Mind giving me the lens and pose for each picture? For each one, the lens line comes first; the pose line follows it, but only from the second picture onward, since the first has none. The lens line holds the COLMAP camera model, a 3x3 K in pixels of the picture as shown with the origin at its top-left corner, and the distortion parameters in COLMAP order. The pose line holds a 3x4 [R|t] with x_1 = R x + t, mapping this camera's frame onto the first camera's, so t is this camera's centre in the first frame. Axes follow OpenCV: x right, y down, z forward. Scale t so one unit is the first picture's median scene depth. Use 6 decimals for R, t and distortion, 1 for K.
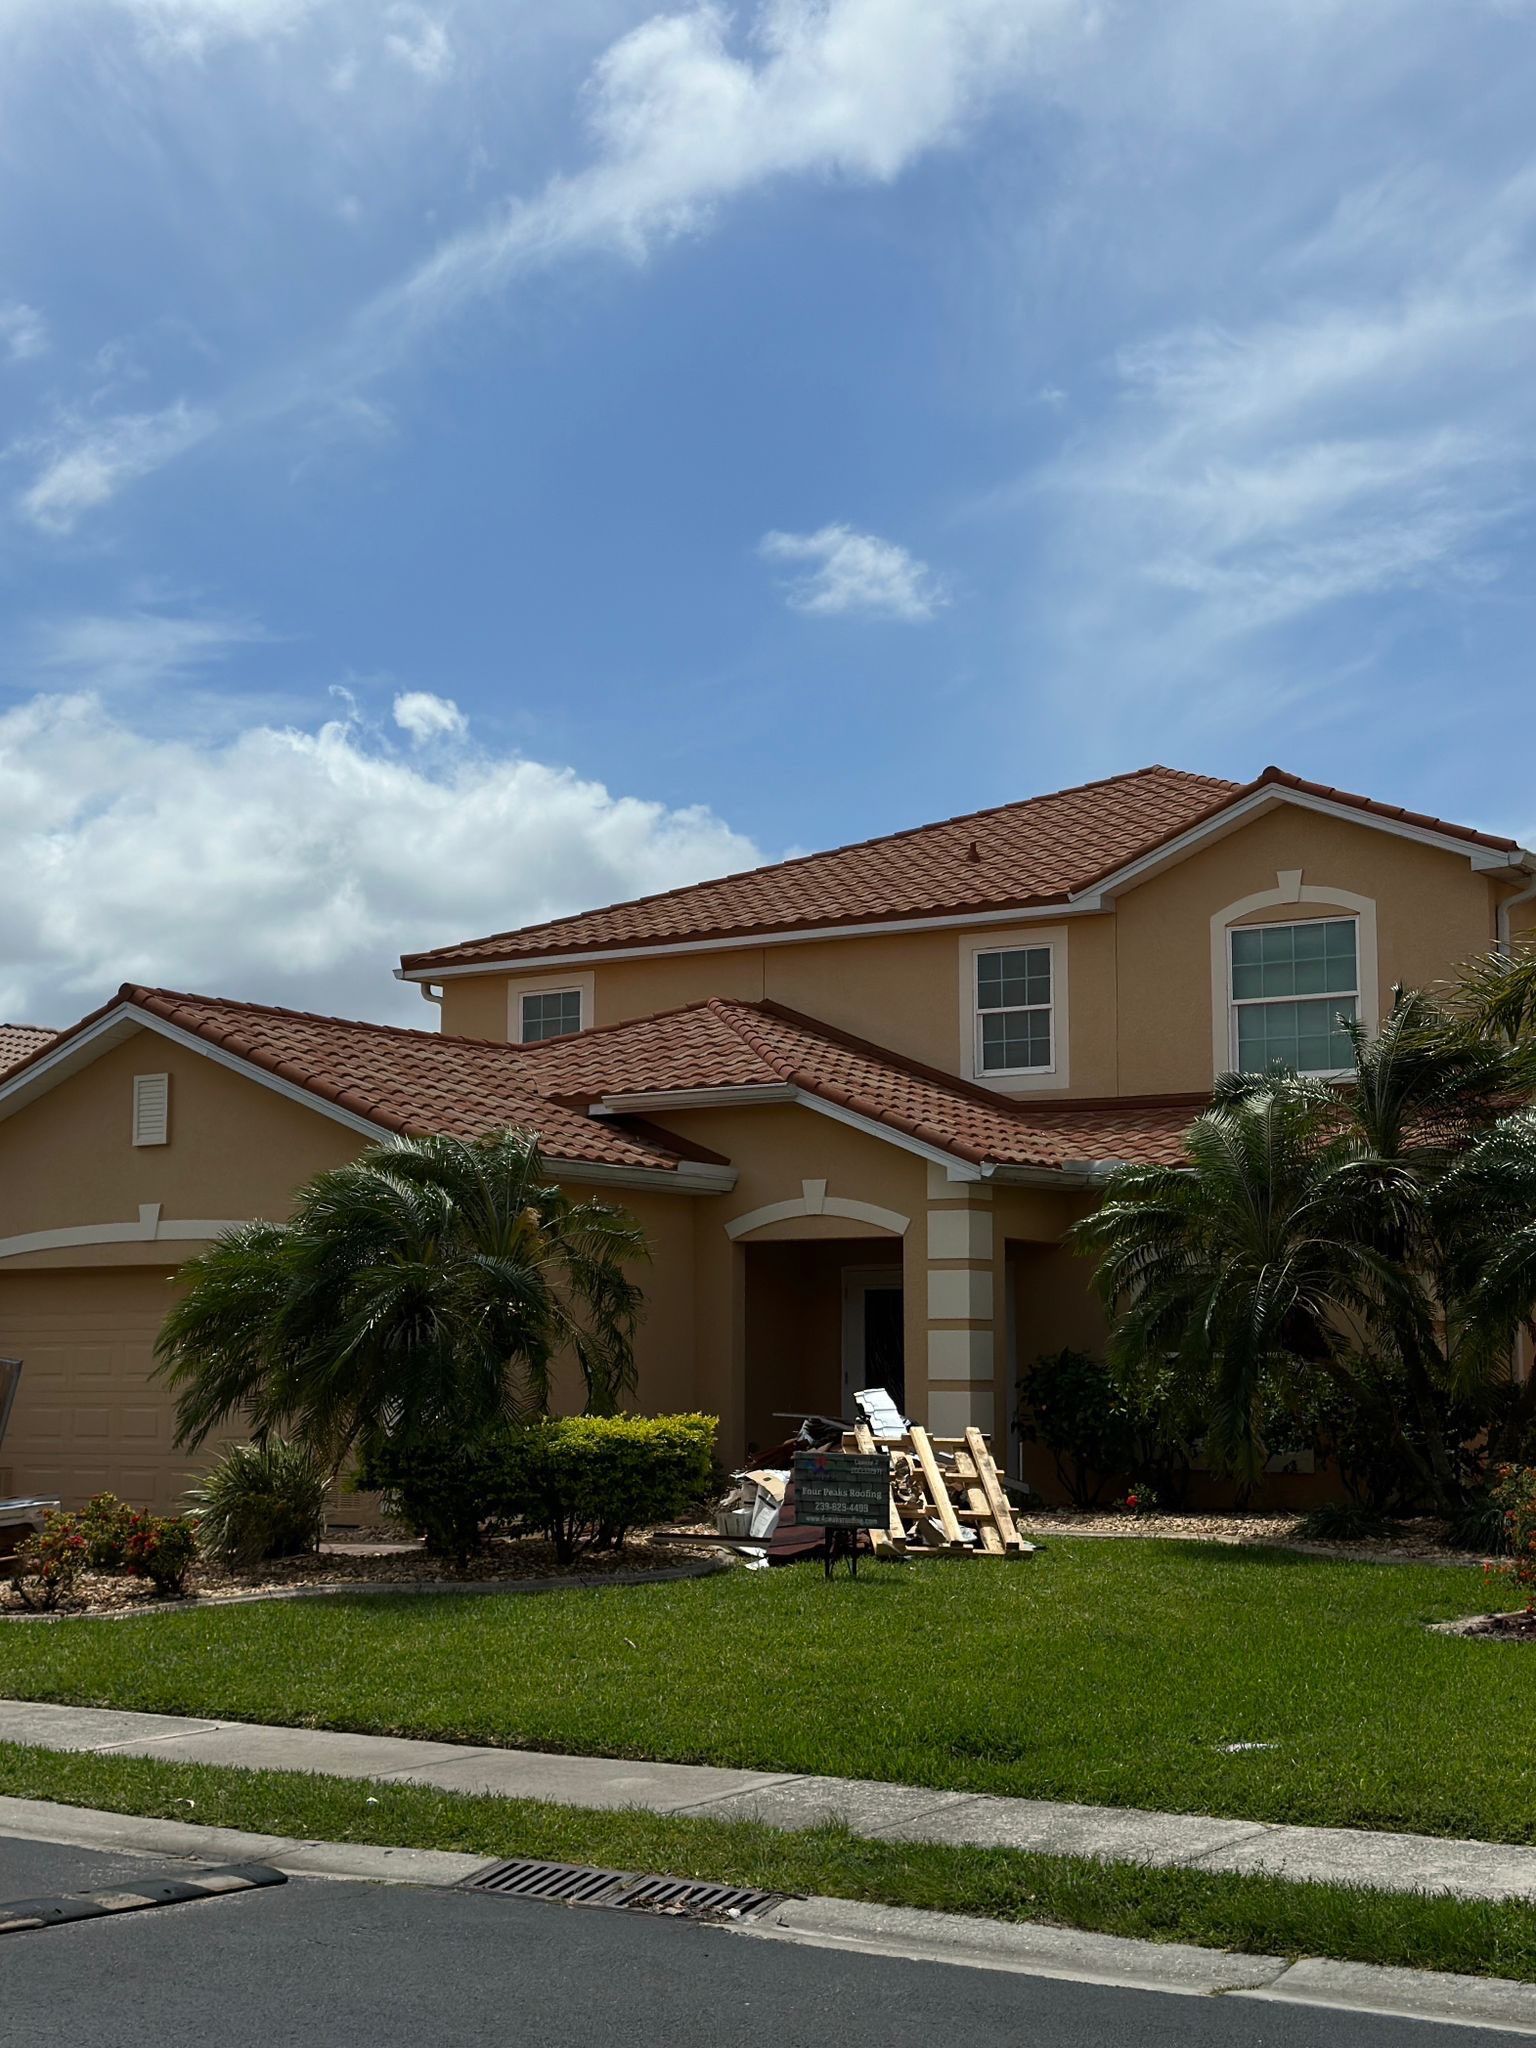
lens RADIAL K [[2770.9, 0, 779.1], [0, 2770.9, 1006.7], [0, 0, 1]] dist [0.157437, 0.000000]
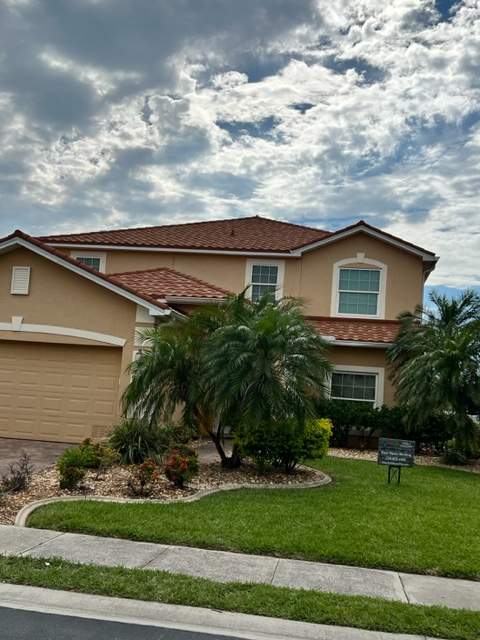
lens RADIAL K [[722.6, 0, 240.6], [0, 722.6, 319.4], [0, 0, 1]] dist [0.174388, 0.000000]
pose [[0.909190, 0.108852, 0.401902, -0.277446], [-0.124836, 0.992083, 0.013710, 0.034184], [-0.397228, -0.062637, 0.915580, 0.266694]]
